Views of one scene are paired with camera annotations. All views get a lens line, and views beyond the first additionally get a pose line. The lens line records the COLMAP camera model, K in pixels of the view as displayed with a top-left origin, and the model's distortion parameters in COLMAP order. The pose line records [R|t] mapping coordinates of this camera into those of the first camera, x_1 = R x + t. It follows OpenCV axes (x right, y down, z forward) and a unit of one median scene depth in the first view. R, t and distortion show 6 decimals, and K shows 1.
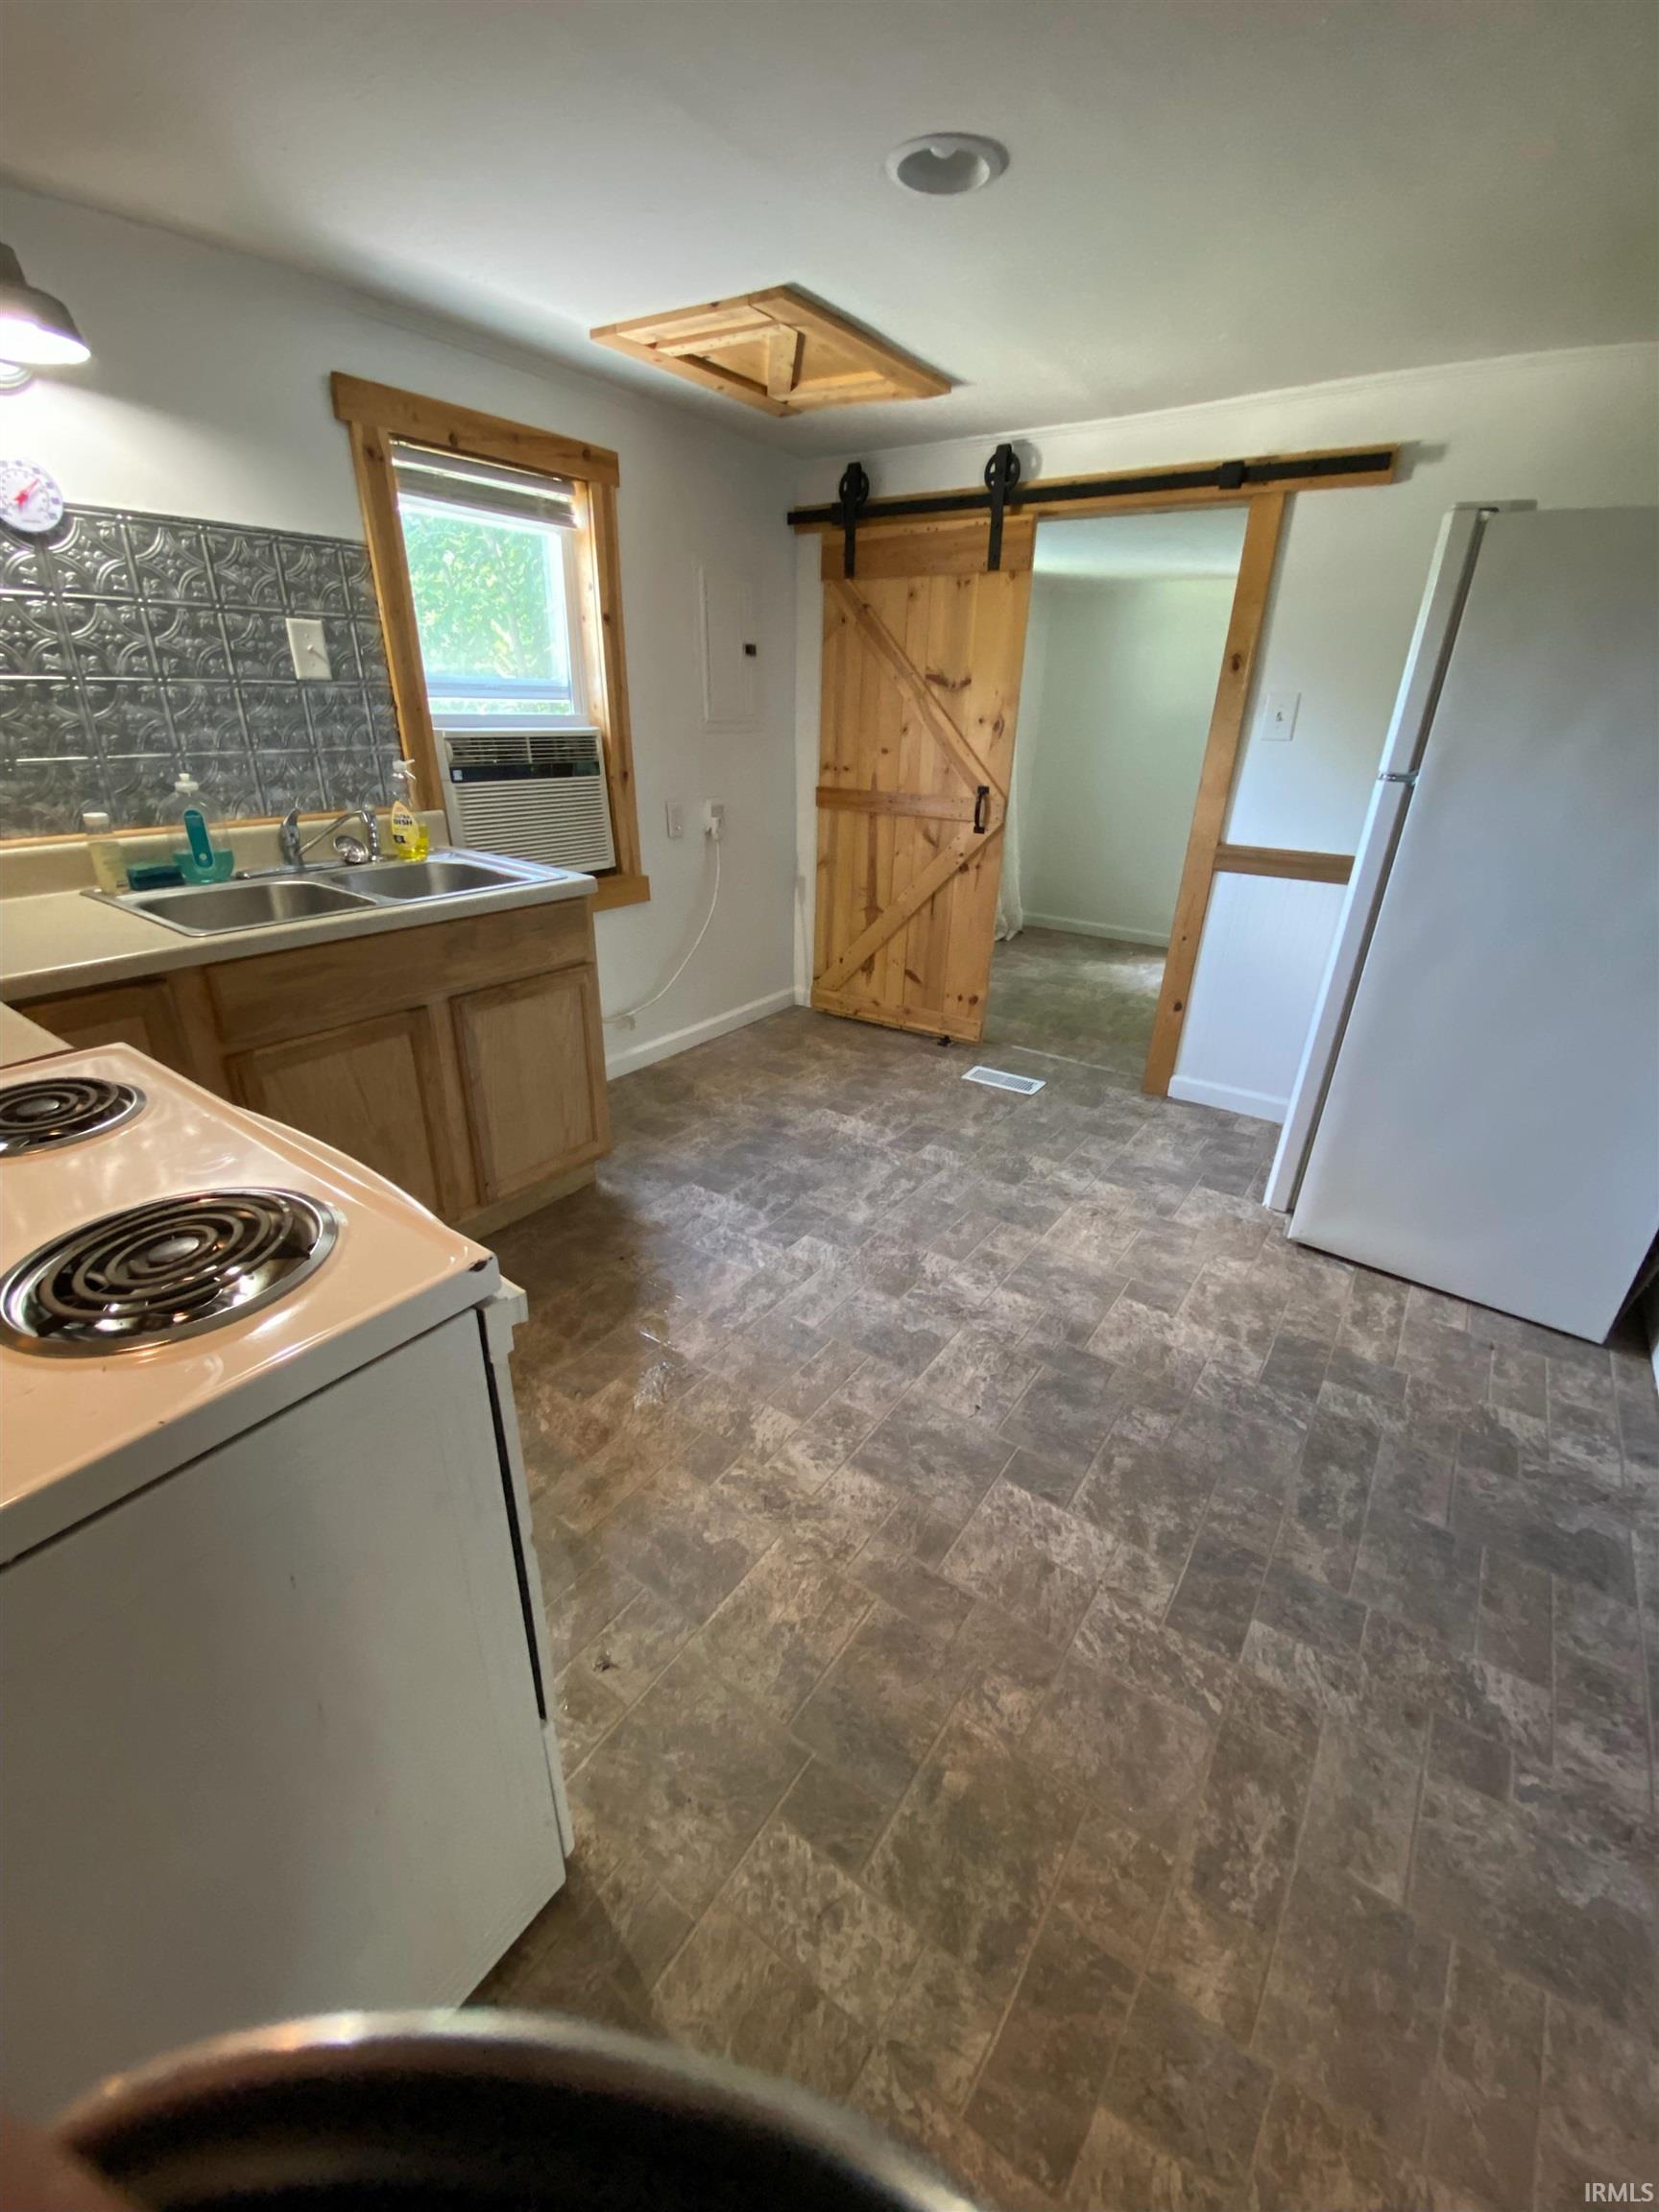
lens RADIAL K [[899.3, 0, 805.5], [0, 899.3, 1101.4], [0, 0, 1]] dist [0.043612, -0.032533]
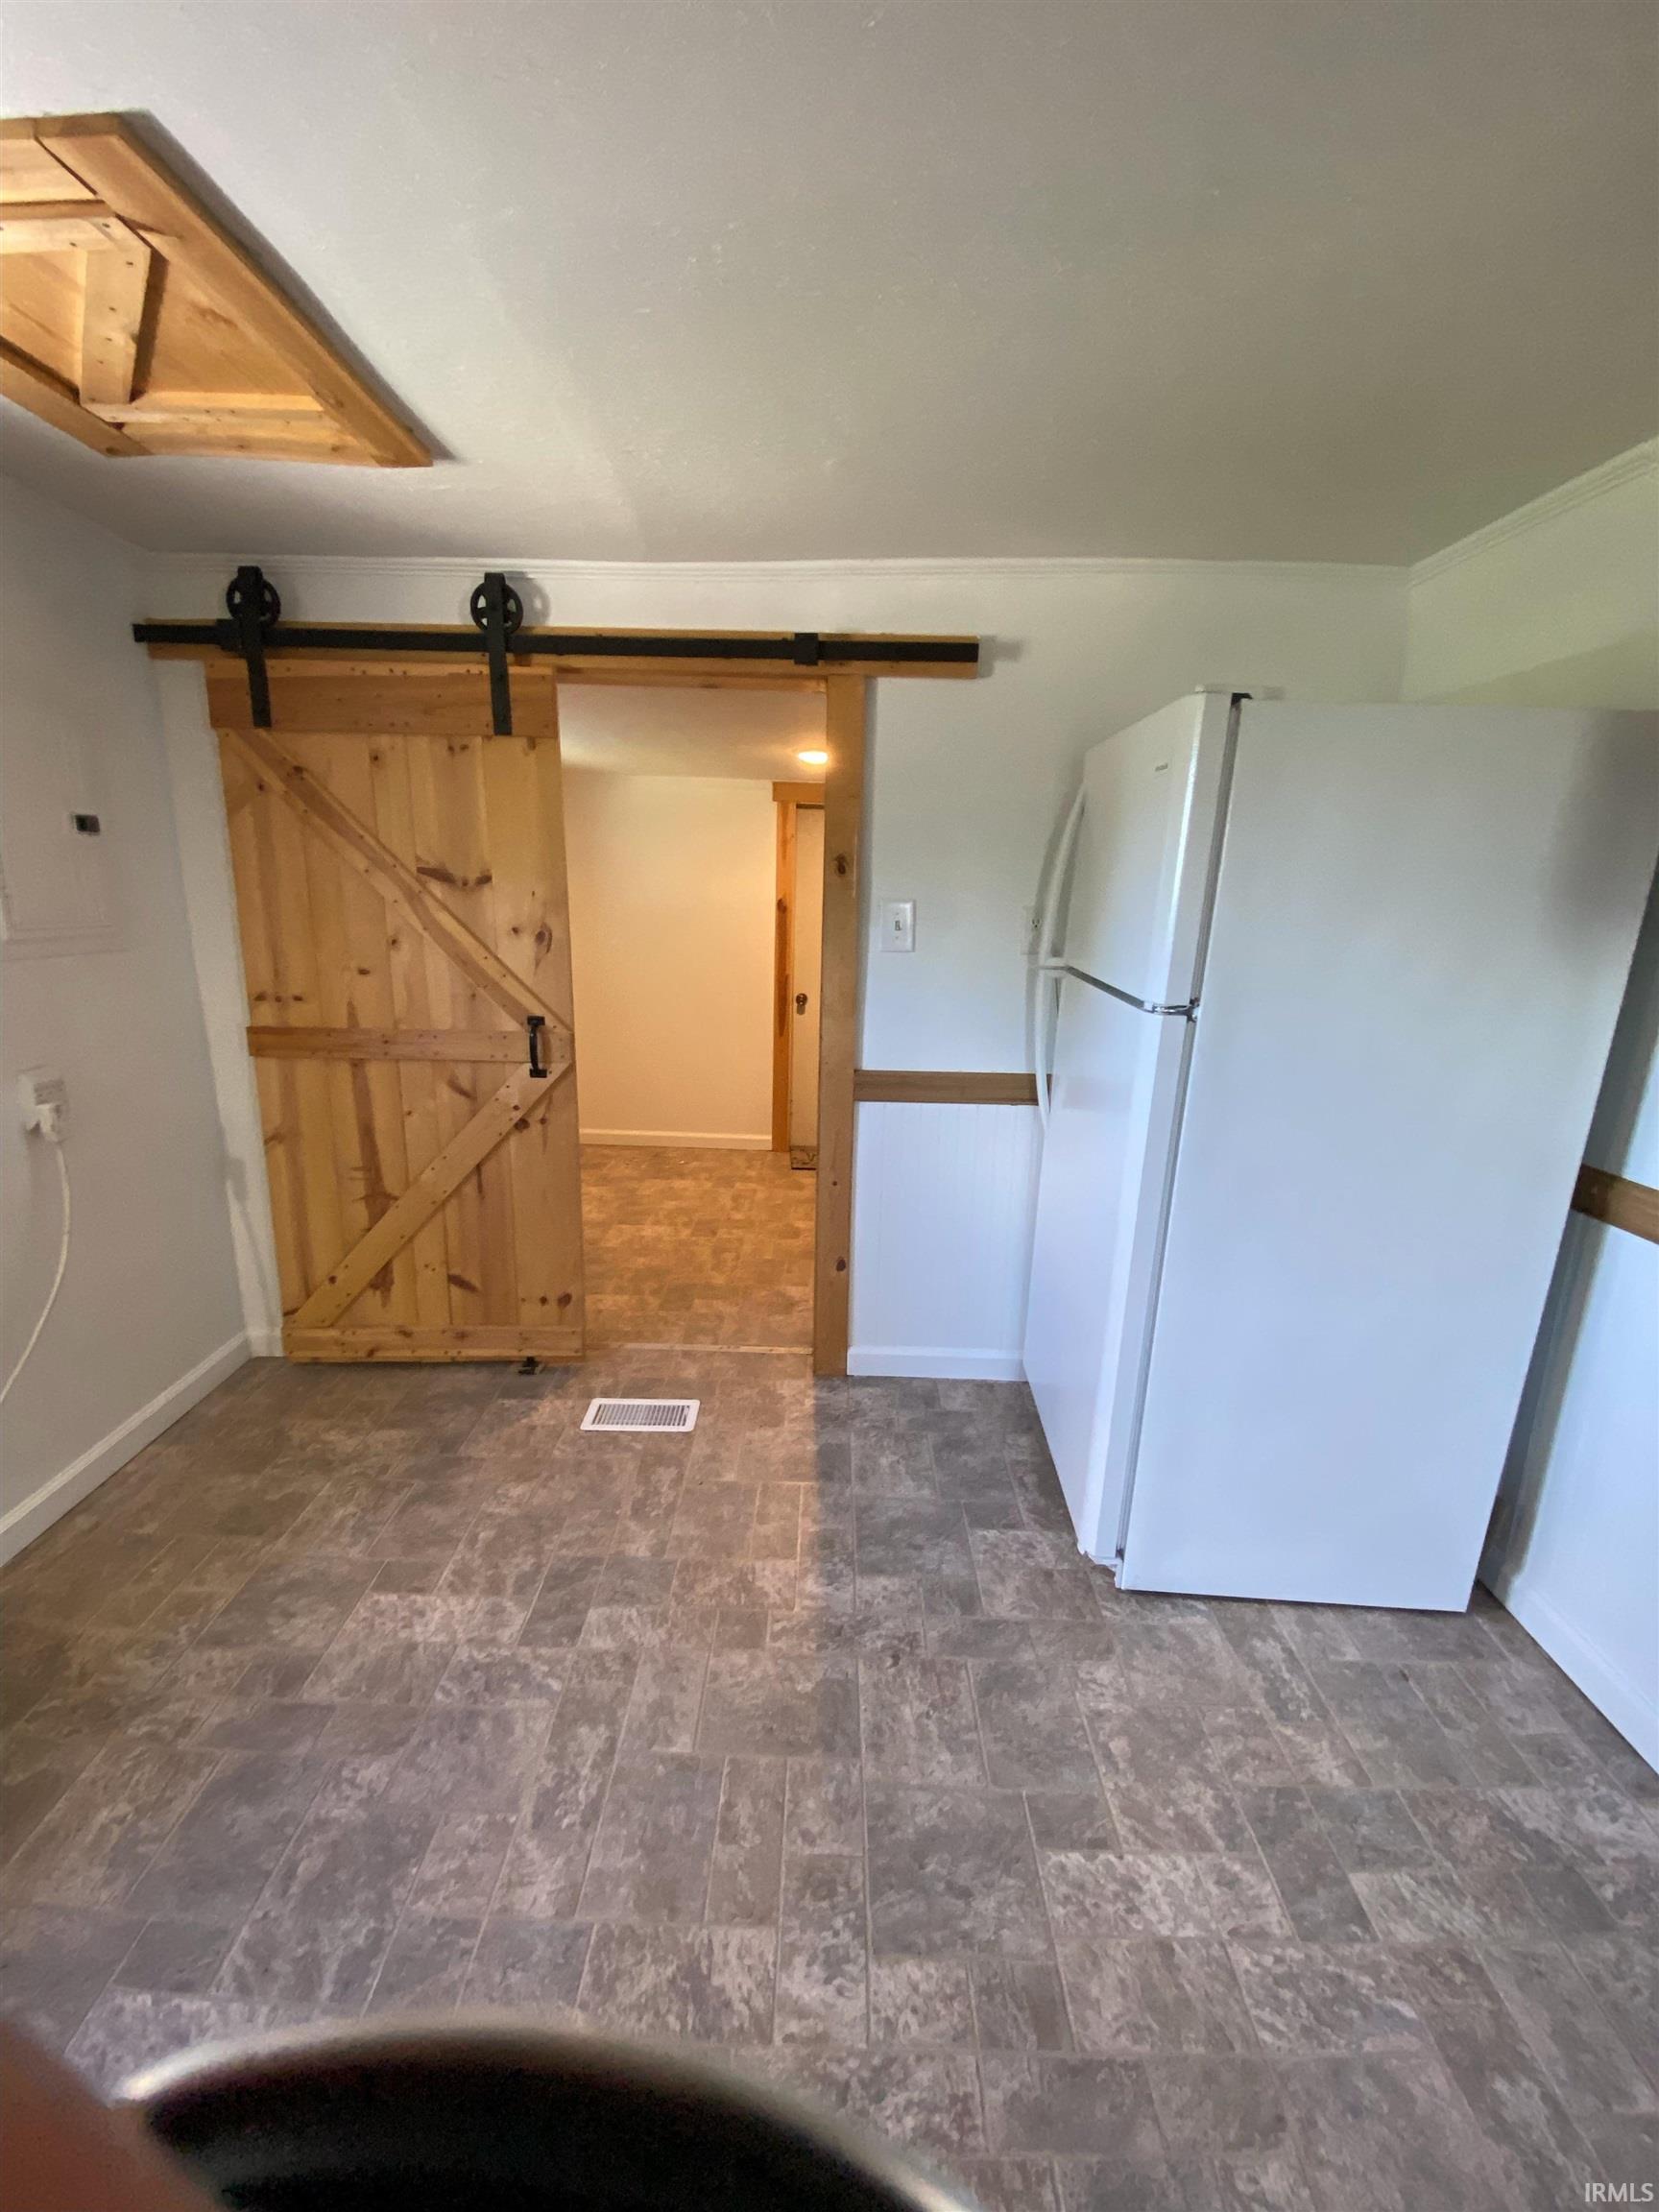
lens RADIAL K [[909.2, 0, 820.3], [0, 909.2, 1092.2], [0, 0, 1]] dist [0.020950, -0.020882]
pose [[0.816422, -0.132347, 0.562085, -0.029349], [0.233546, 0.965897, -0.111797, -0.162348], [-0.528120, 0.222546, 0.819489, 0.321099]]
